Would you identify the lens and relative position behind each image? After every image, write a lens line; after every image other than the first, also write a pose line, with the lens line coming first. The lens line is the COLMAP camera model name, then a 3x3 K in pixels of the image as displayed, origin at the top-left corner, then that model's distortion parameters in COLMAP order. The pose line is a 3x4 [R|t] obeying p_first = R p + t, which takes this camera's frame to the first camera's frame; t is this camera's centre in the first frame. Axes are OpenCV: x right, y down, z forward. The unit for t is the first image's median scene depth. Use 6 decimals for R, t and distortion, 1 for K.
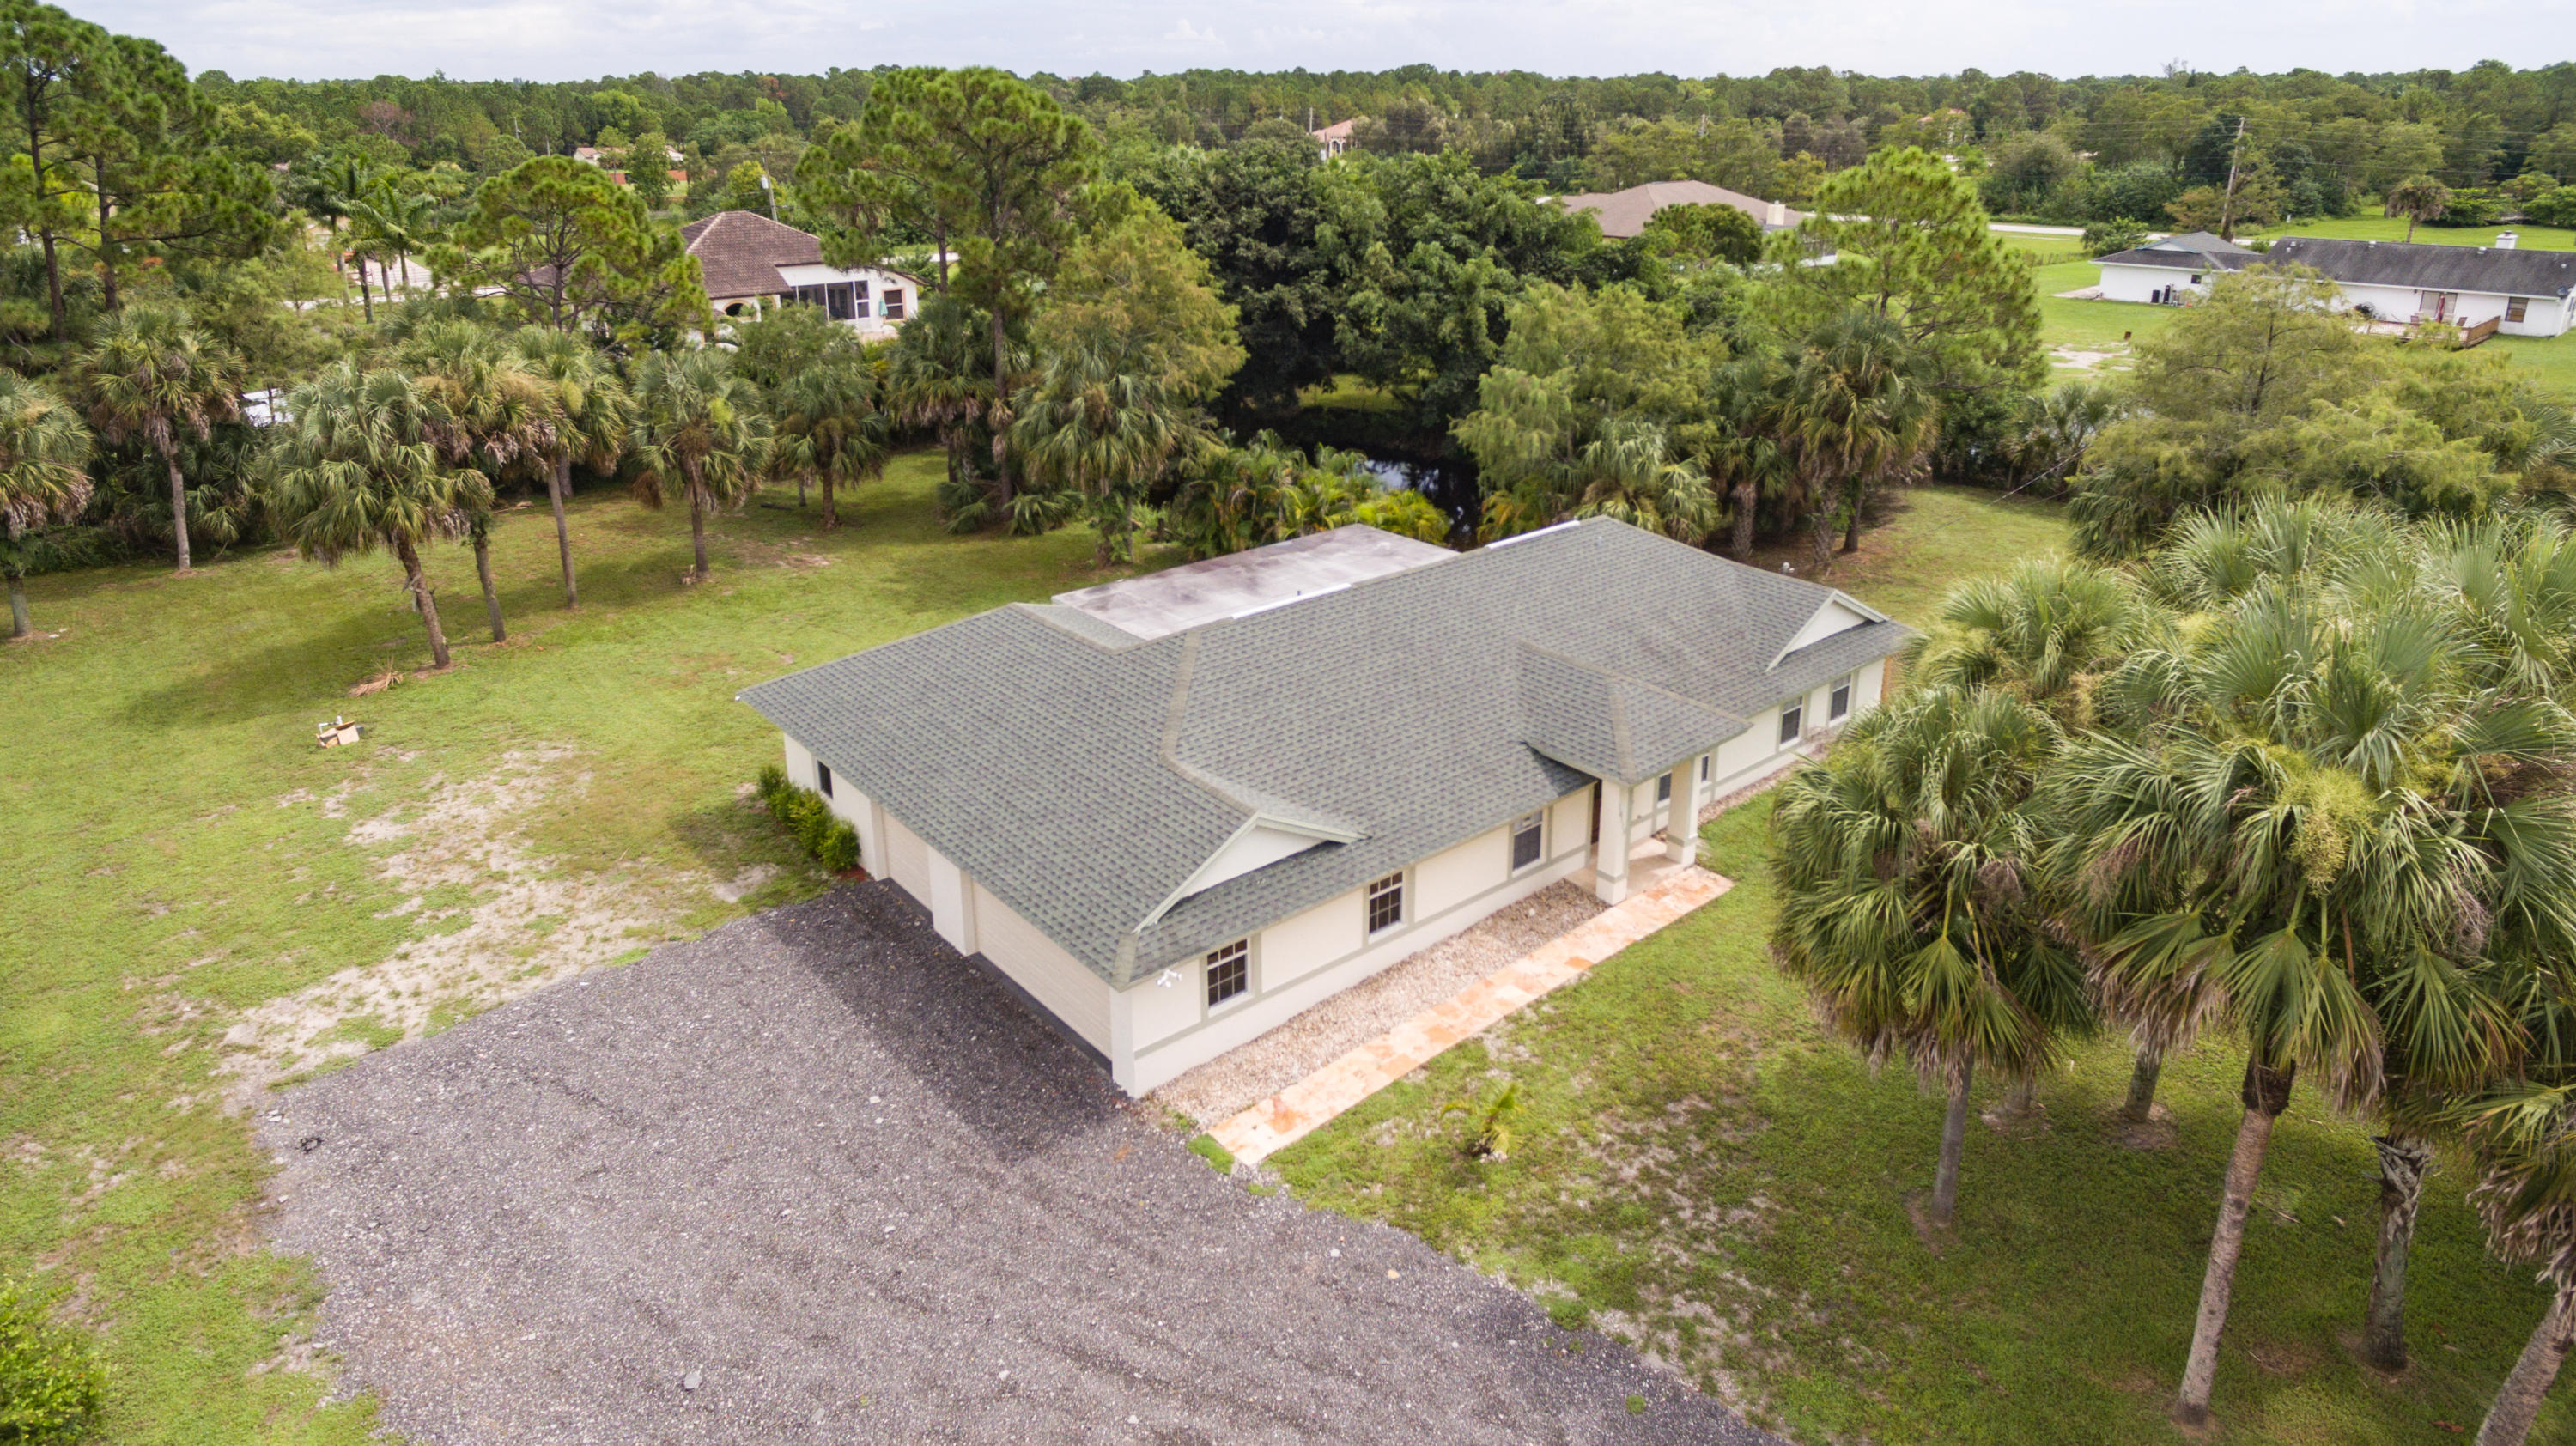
lens RADIAL K [[1527.0, 0, 1269.1], [0, 1527.0, 530.5], [0, 0, 1]] dist [0.004187, 0.002524]
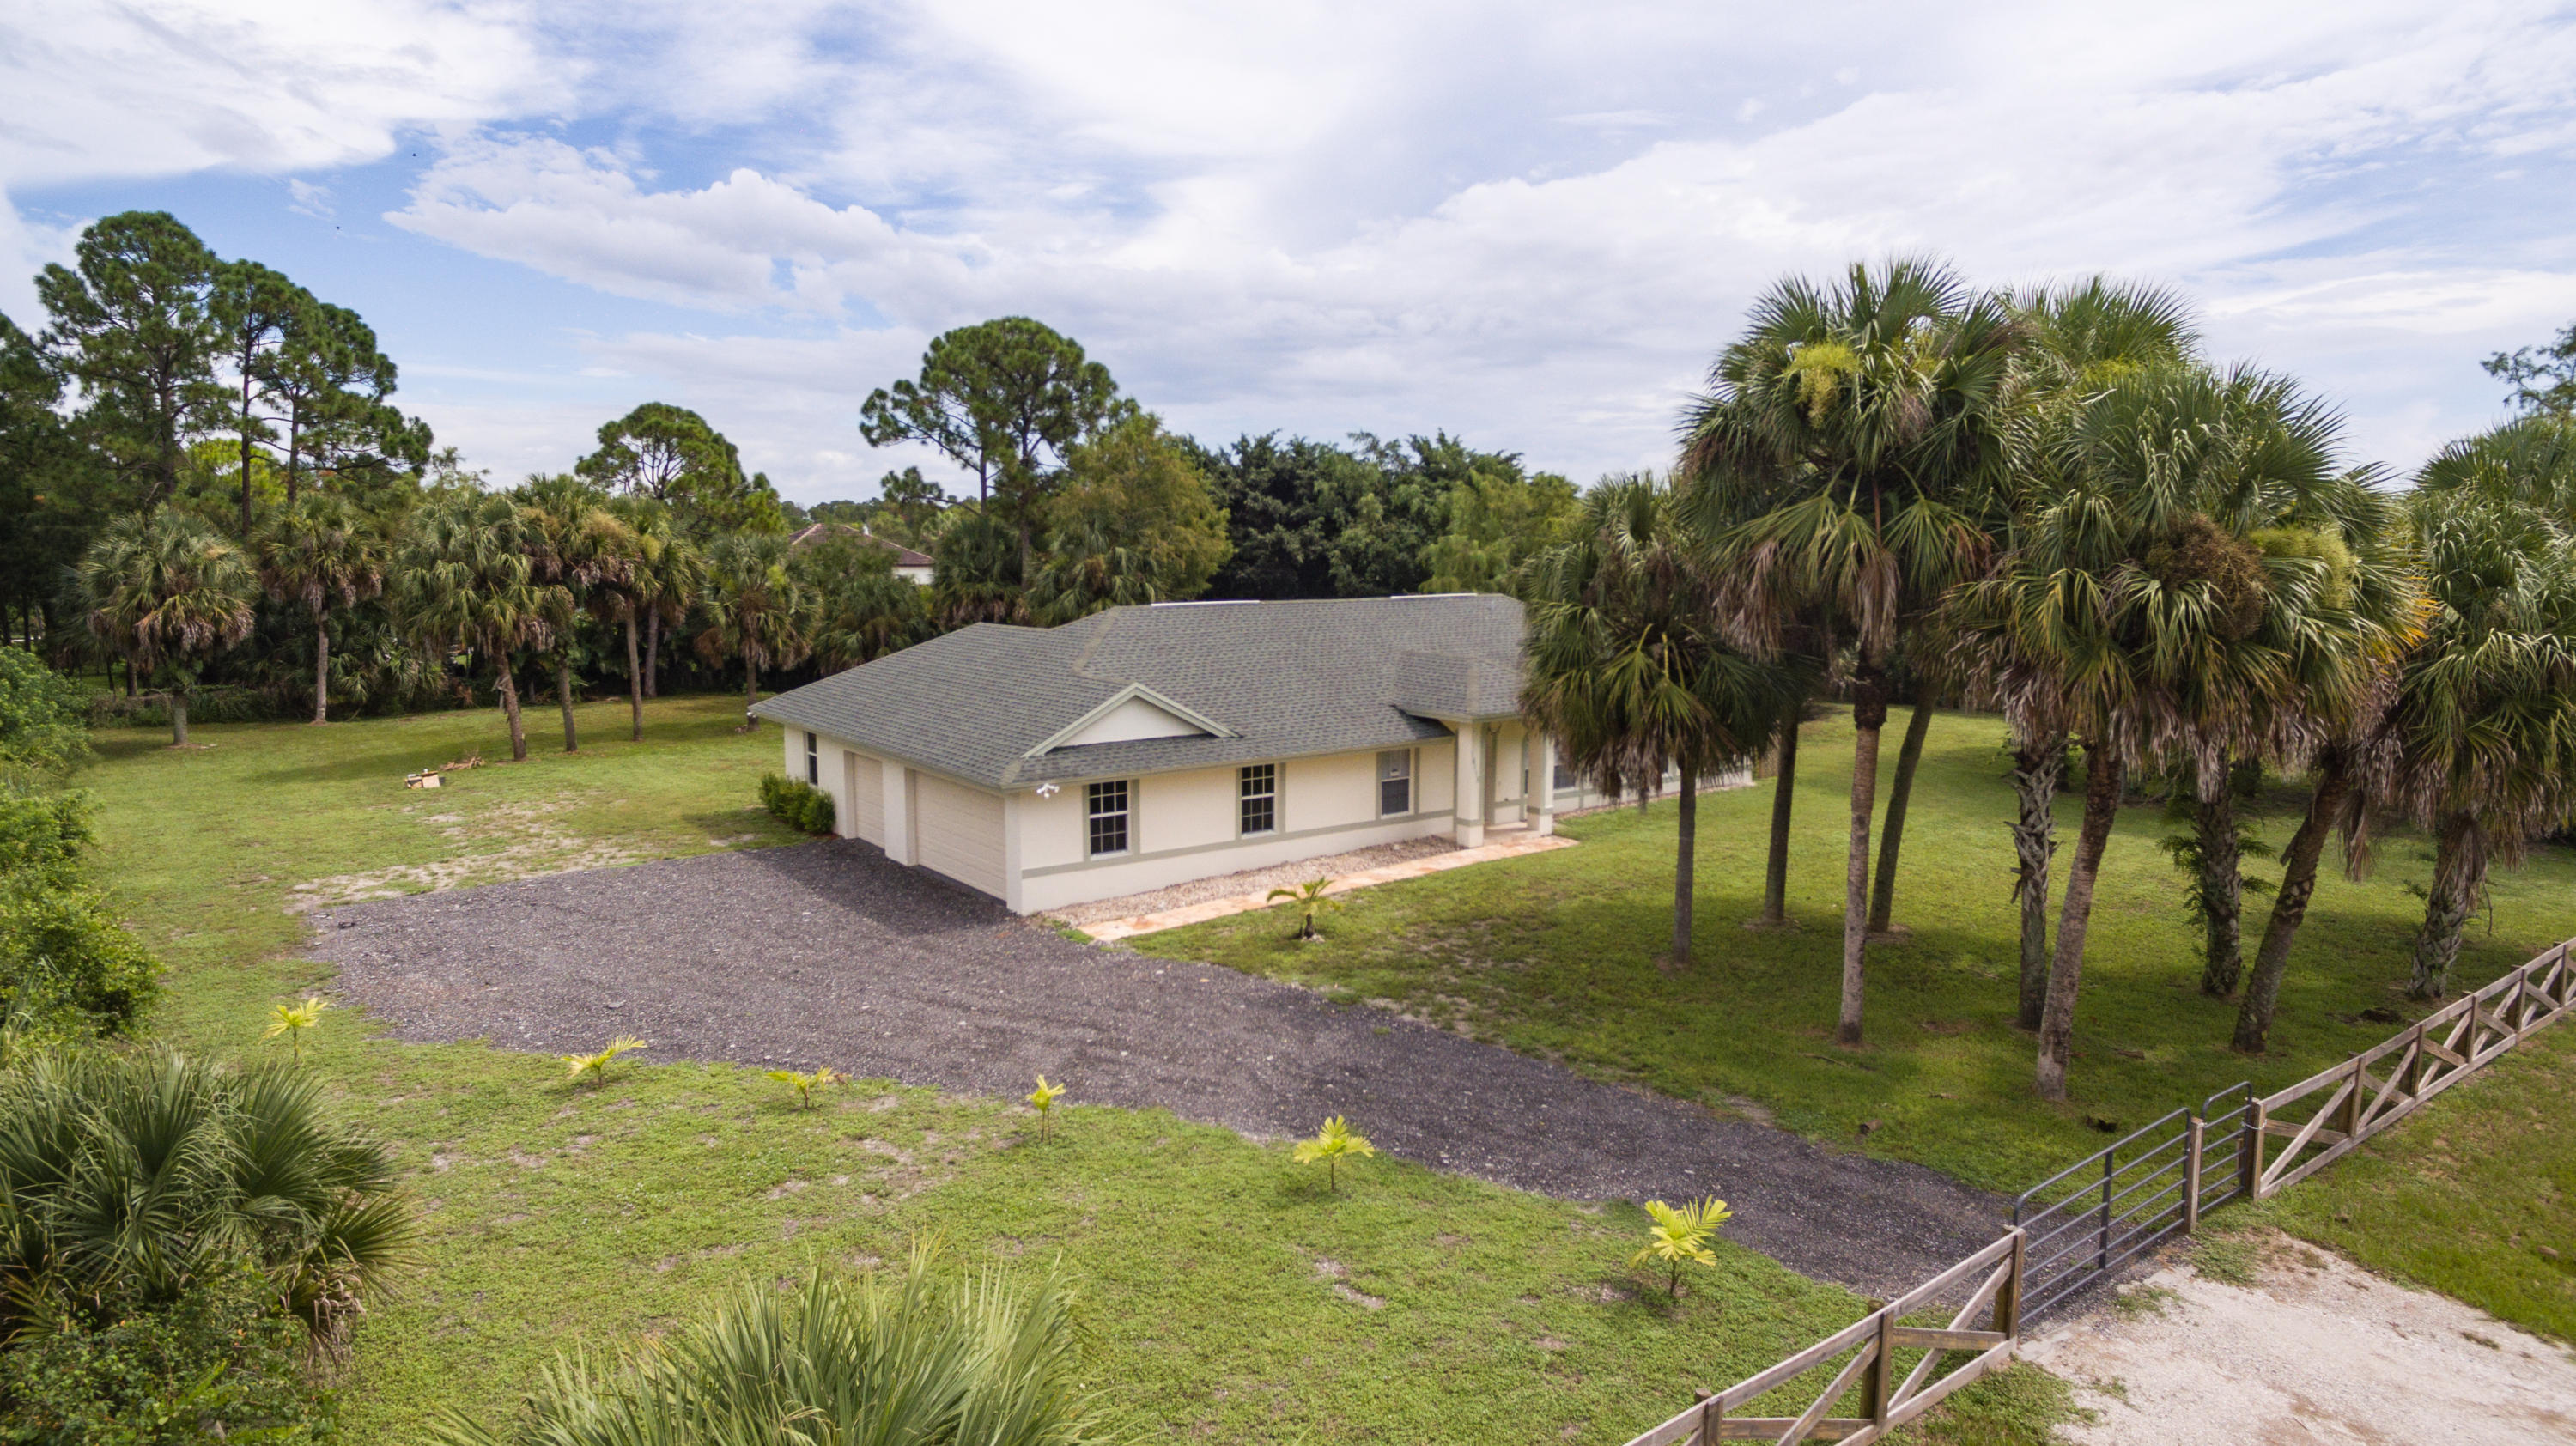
lens RADIAL K [[1475.9, 0, 1276.0], [0, 1475.9, 692.5], [0, 0, 1]] dist [-0.015679, 0.029559]
pose [[0.998392, 0.008209, -0.056095, 0.156195], [-0.018138, 0.983706, -0.178866, 0.368289], [0.053712, 0.179596, 0.982273, -0.128361]]
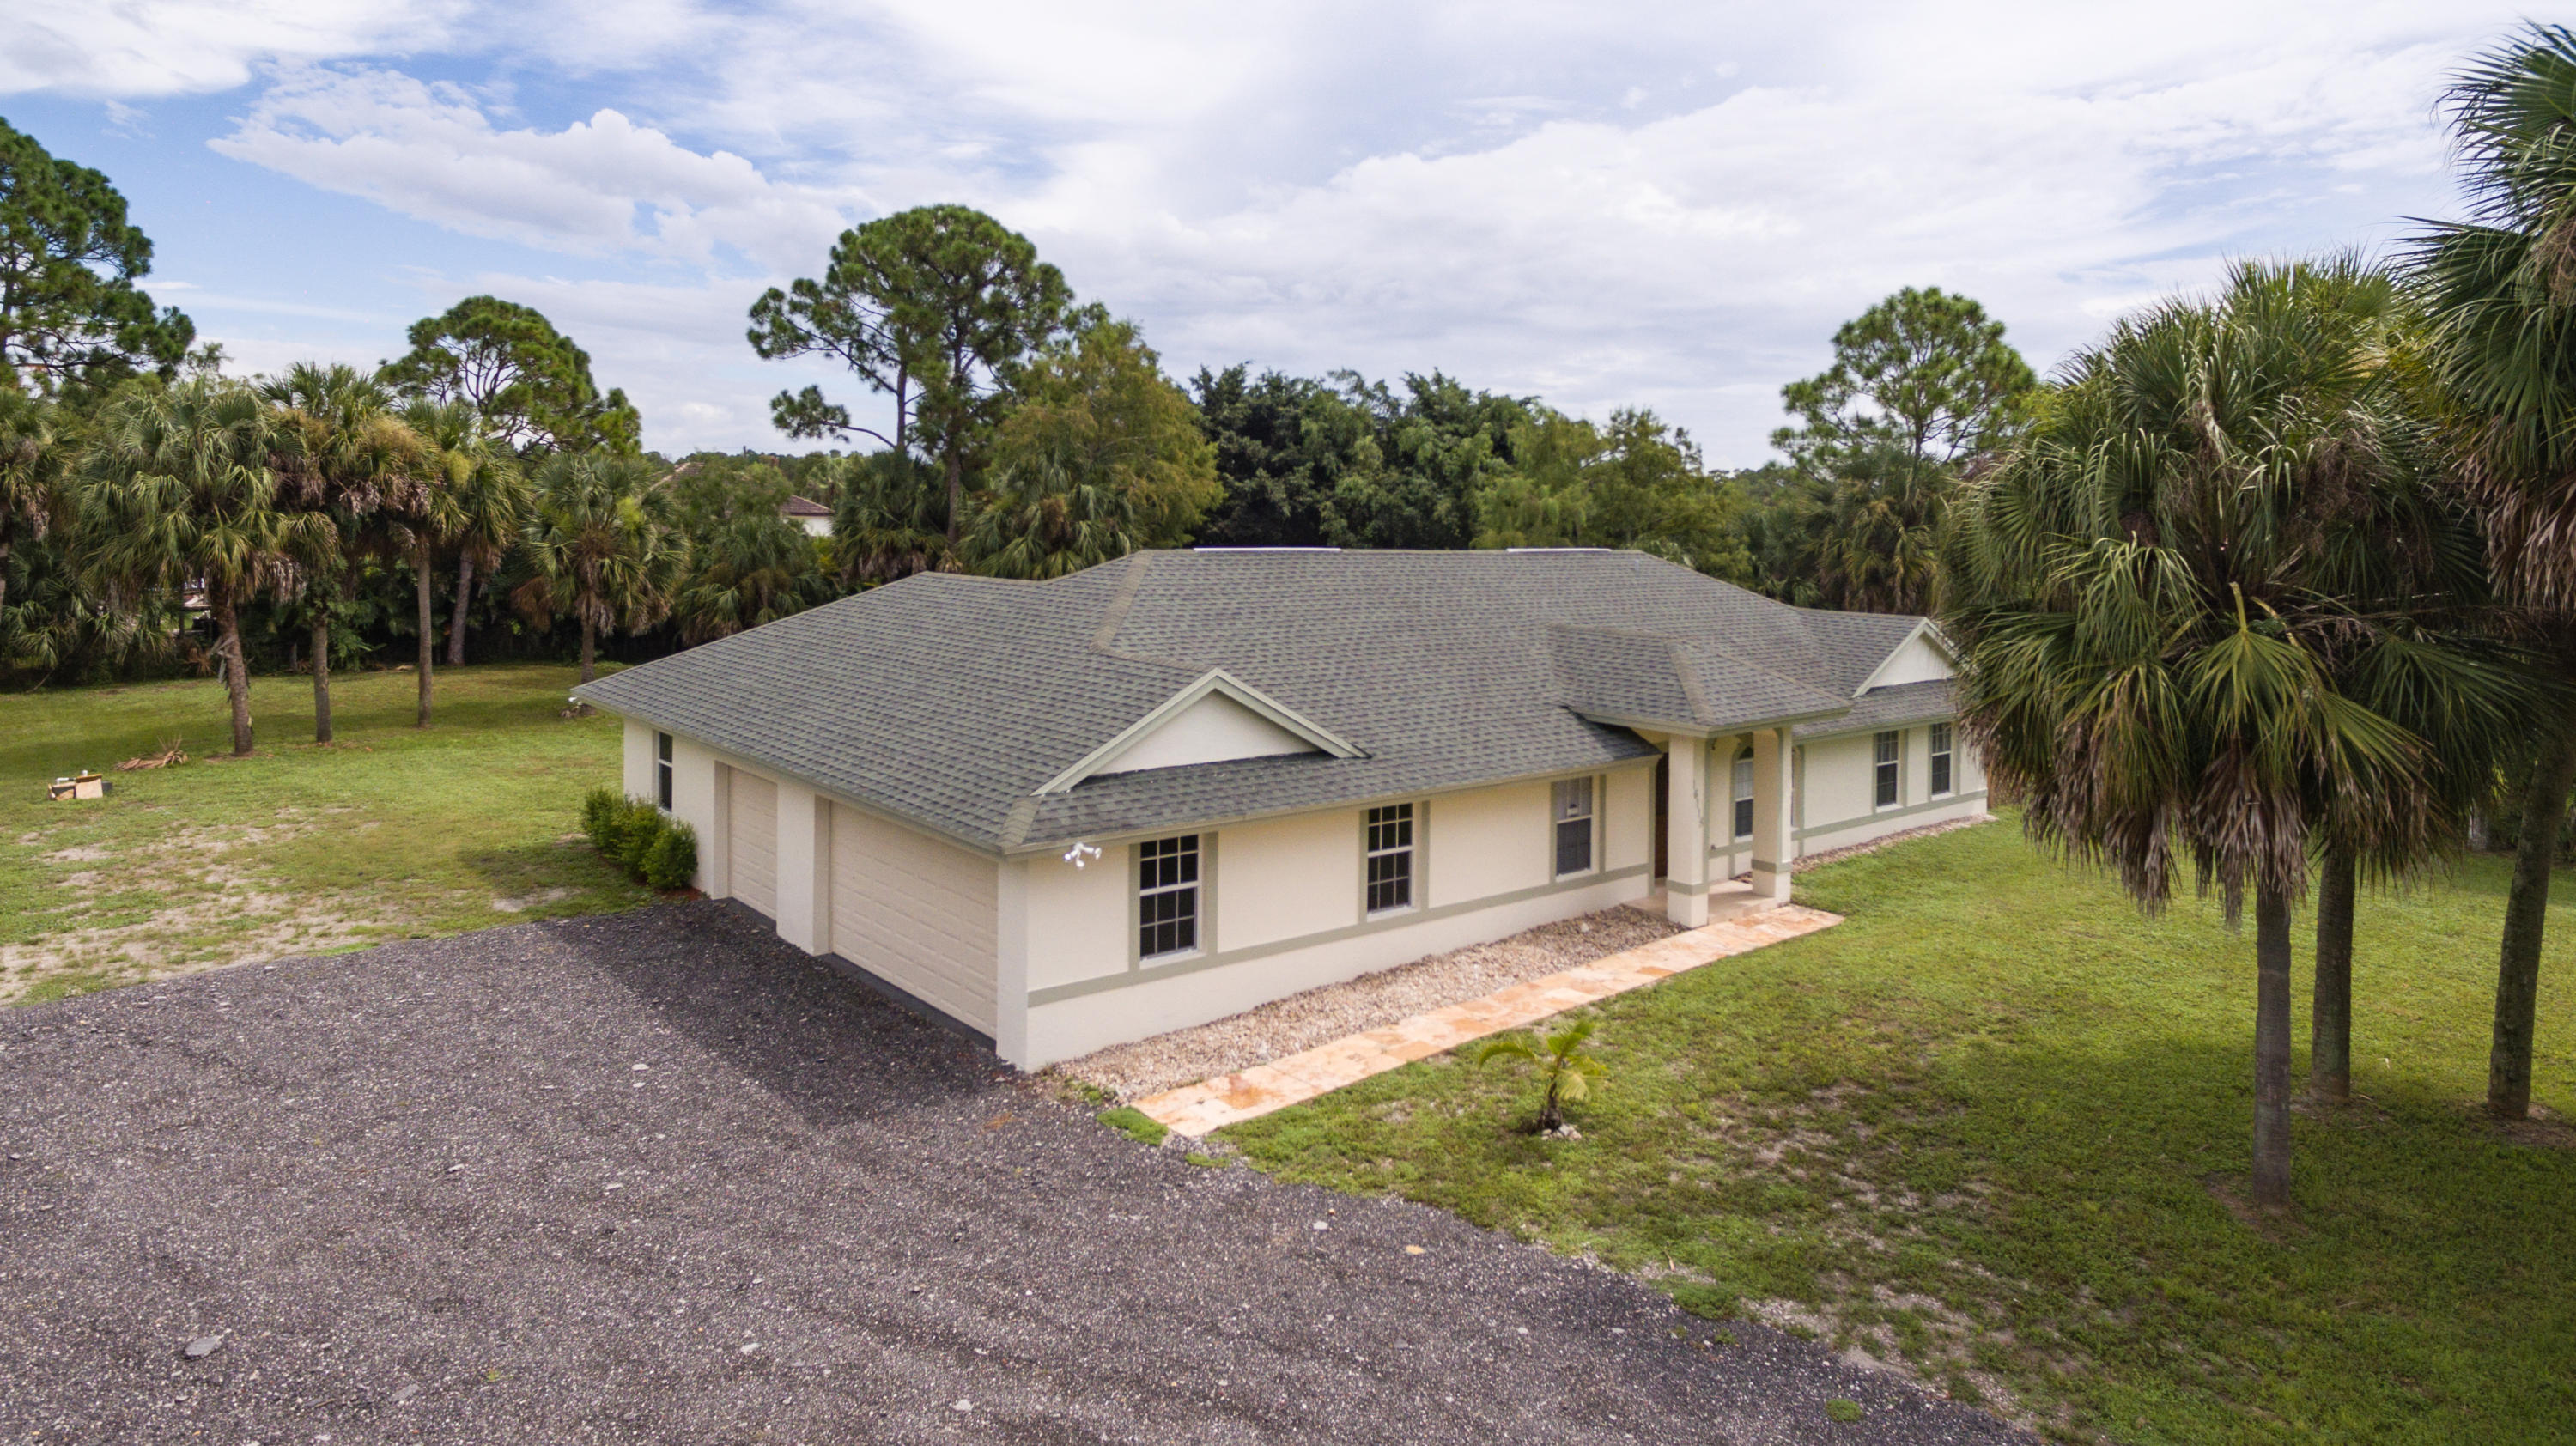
lens RADIAL K [[1527.0, 0, 1269.1], [0, 1527.0, 530.5], [0, 0, 1]] dist [0.004187, 0.002524]
pose [[0.999616, 0.025933, 0.009720, 0.006930], [-0.022377, 0.963084, -0.268269, 0.292515], [-0.016319, 0.267949, 0.963295, 0.257040]]
